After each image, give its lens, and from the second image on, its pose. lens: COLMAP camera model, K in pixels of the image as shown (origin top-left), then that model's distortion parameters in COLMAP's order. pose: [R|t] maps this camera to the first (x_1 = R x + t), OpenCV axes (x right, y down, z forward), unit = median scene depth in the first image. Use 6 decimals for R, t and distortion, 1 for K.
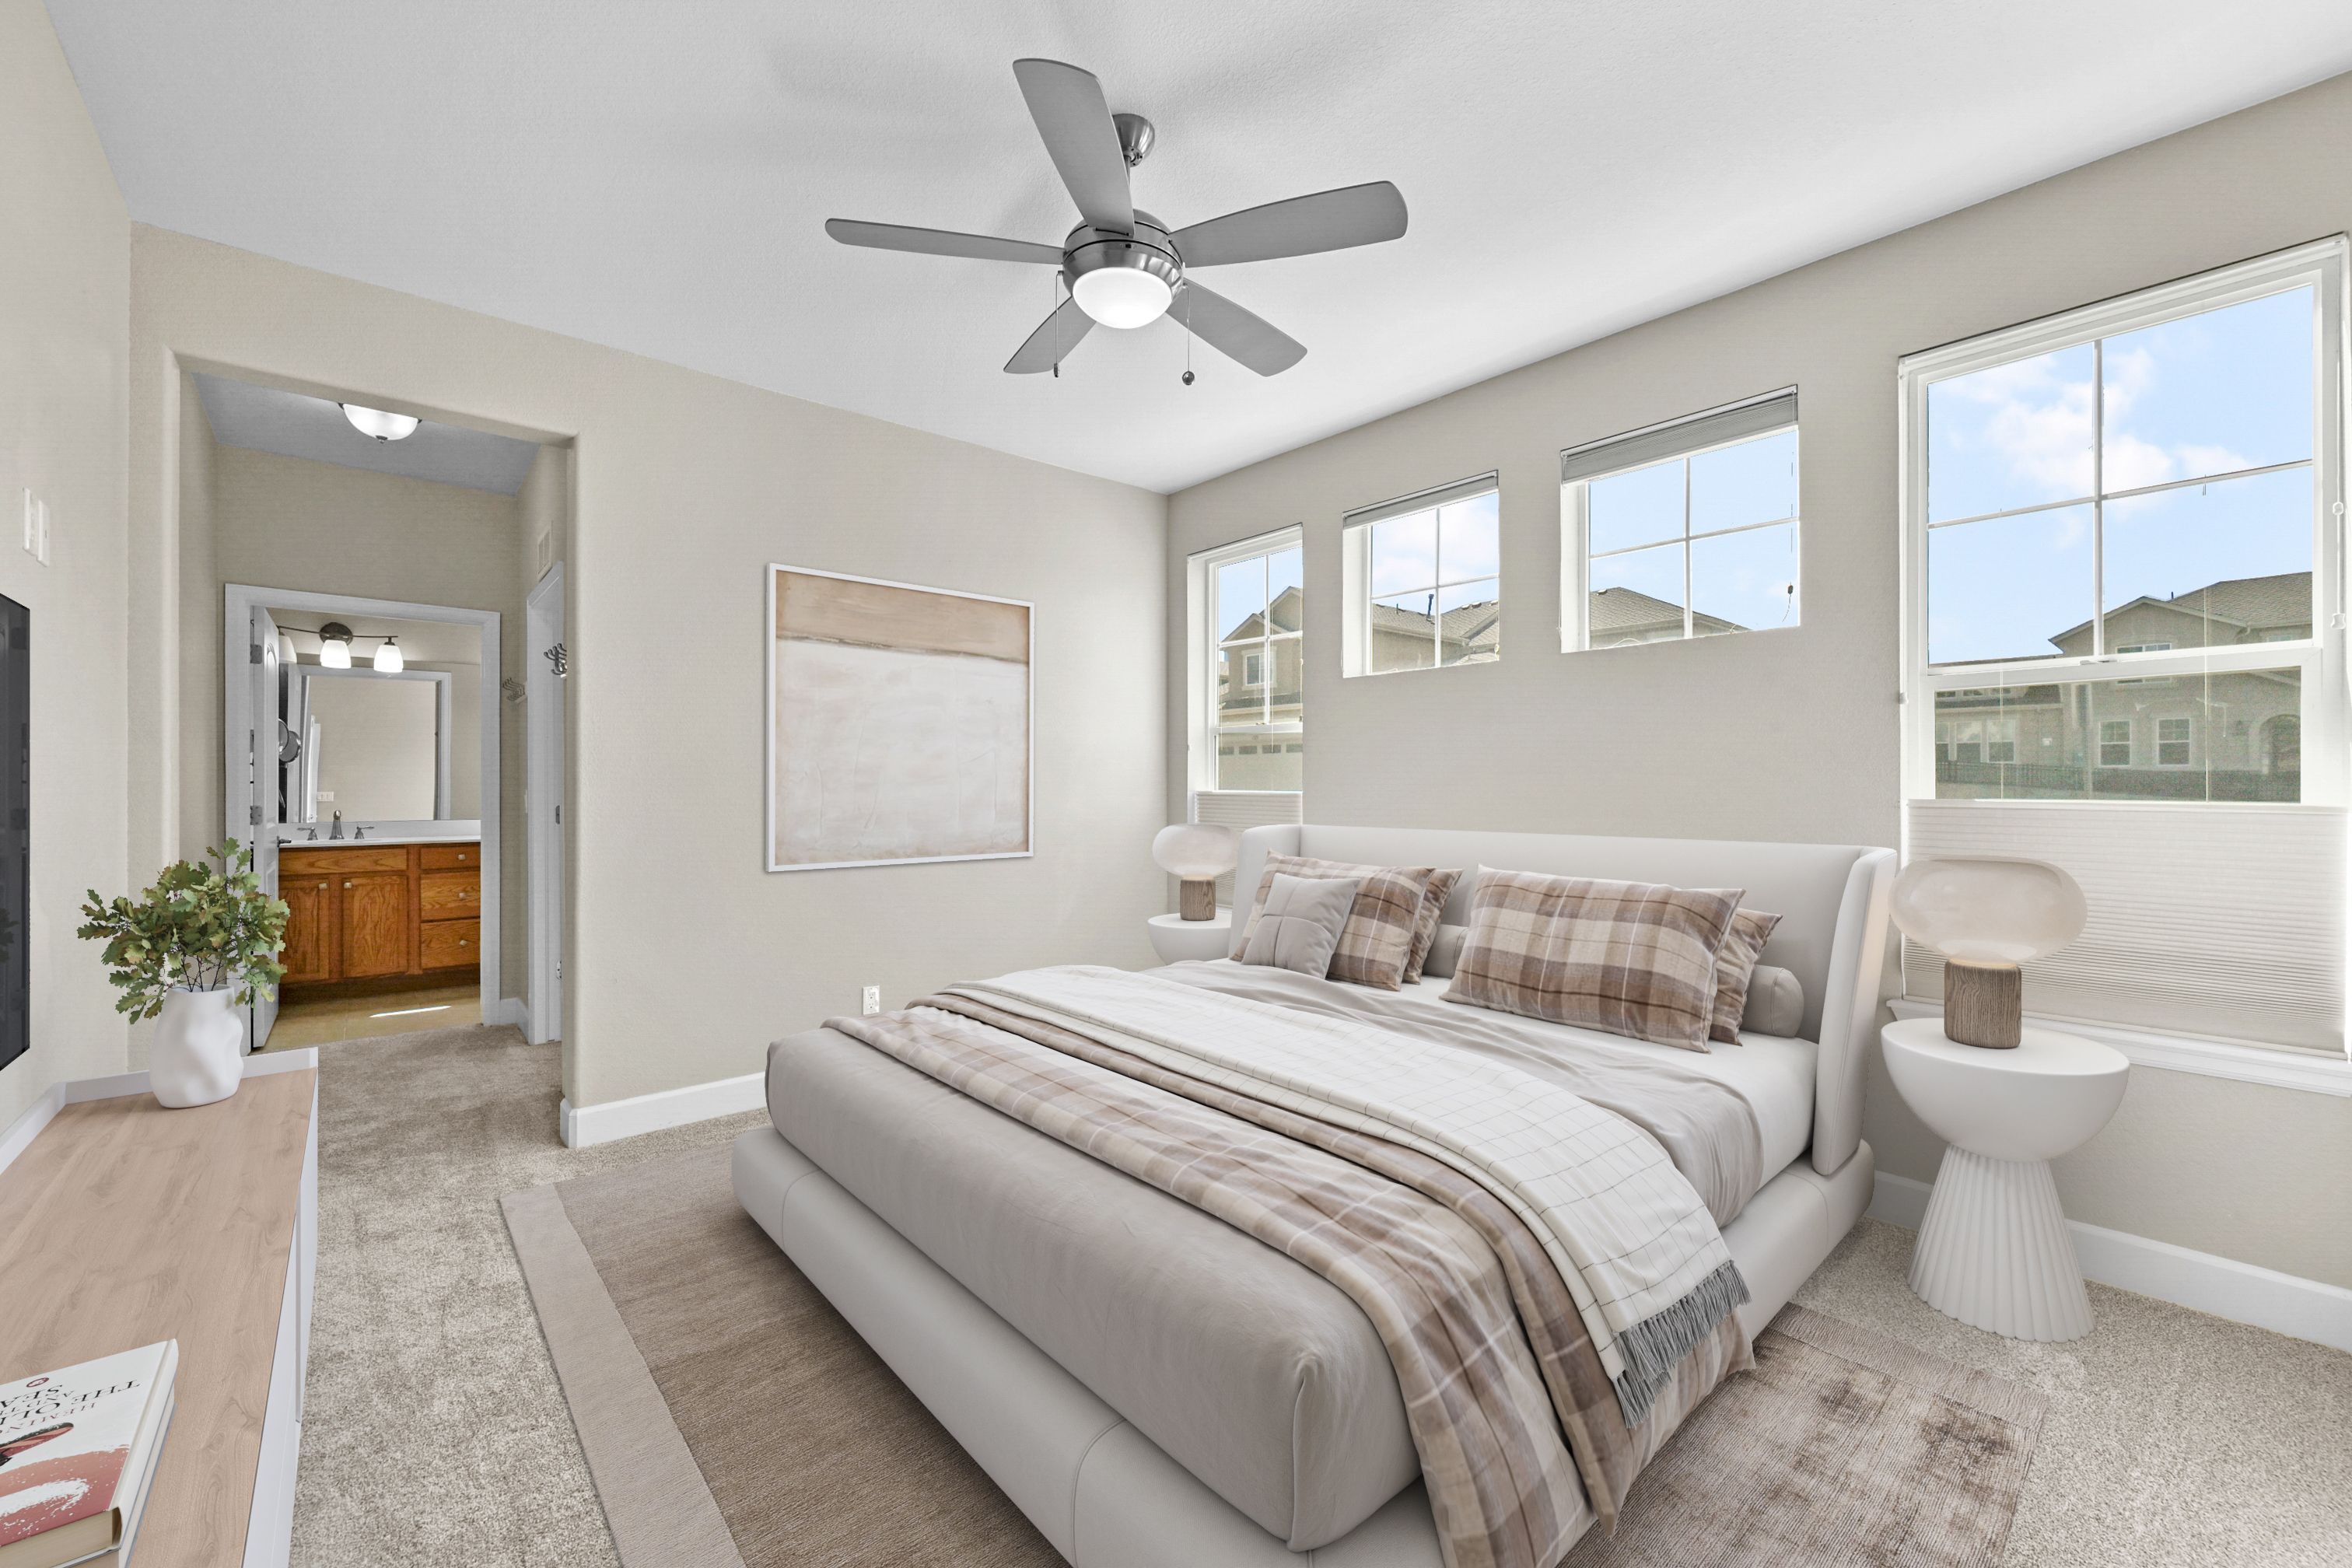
lens RADIAL K [[937.2, 0, 1180.4], [0, 937.2, 786.9], [0, 0, 1]] dist [-0.002057, 0.000446]
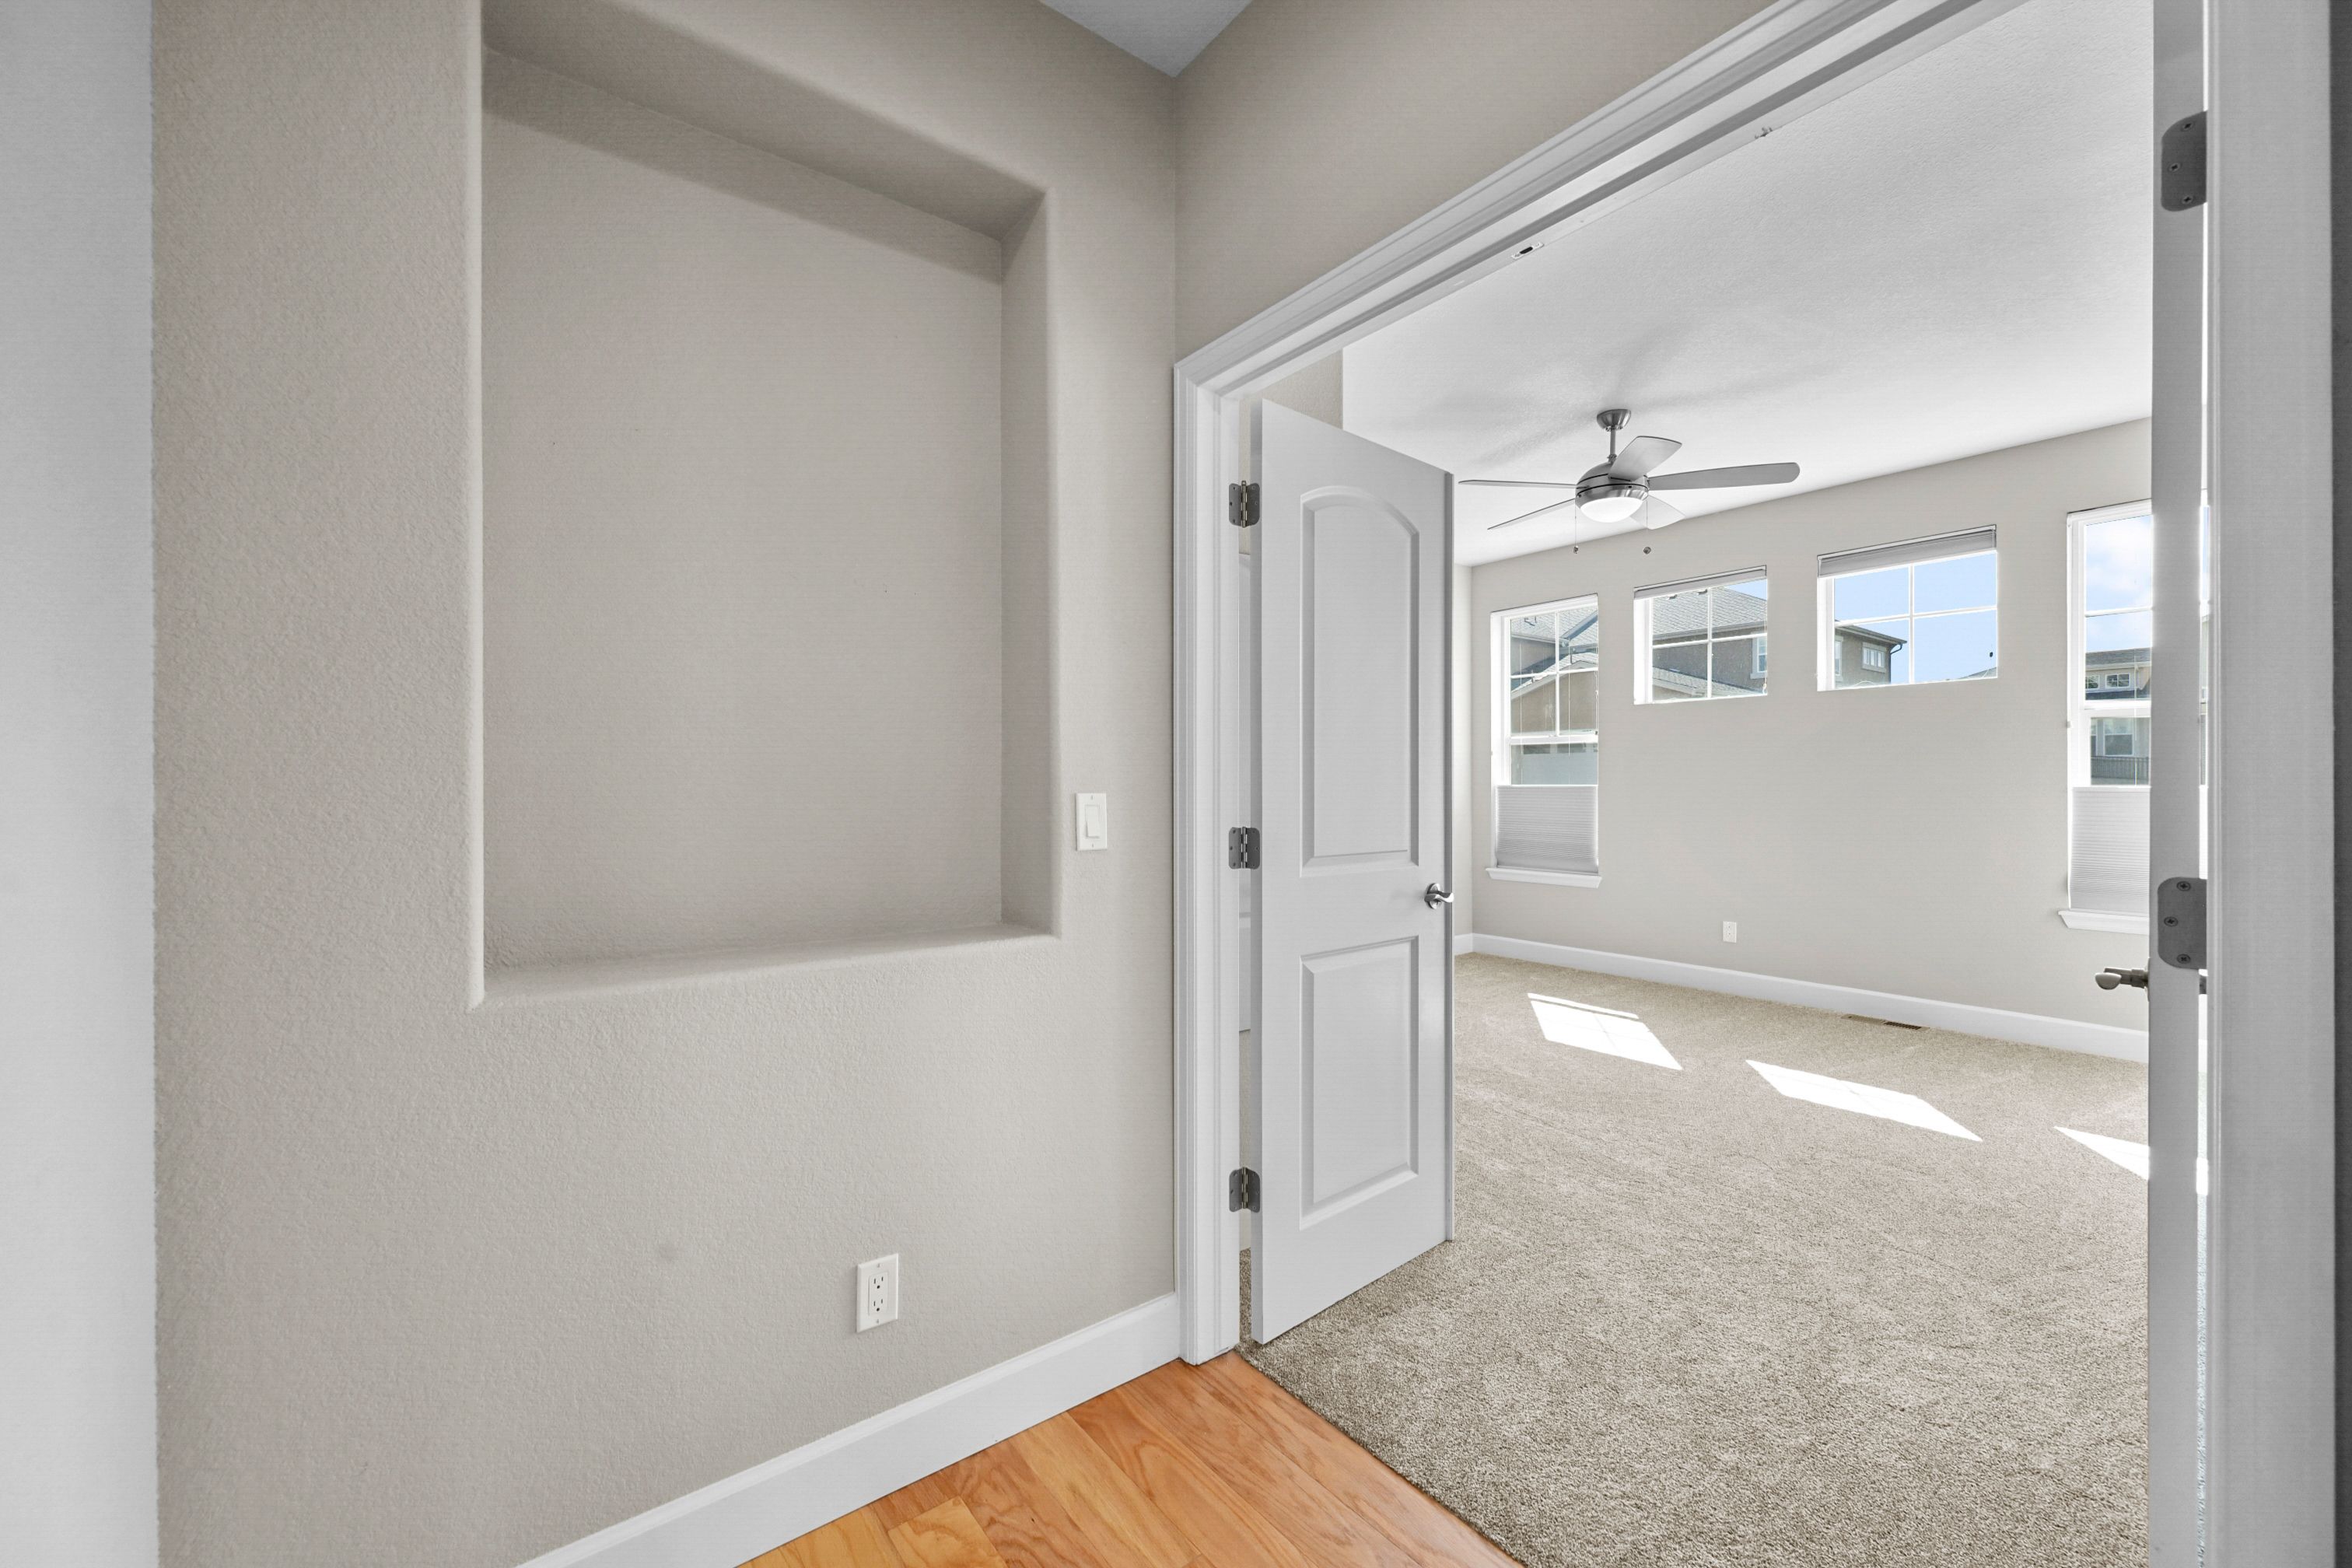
lens RADIAL K [[937.2, 0, 1176.1], [0, 937.2, 790.7], [0, 0, 1]] dist [-0.002057, 0.000446]
pose [[0.997164, -0.001701, -0.075235, -0.639120], [0.002080, 0.999986, 0.004954, 0.008268], [0.075225, -0.005096, 0.997154, -0.720845]]
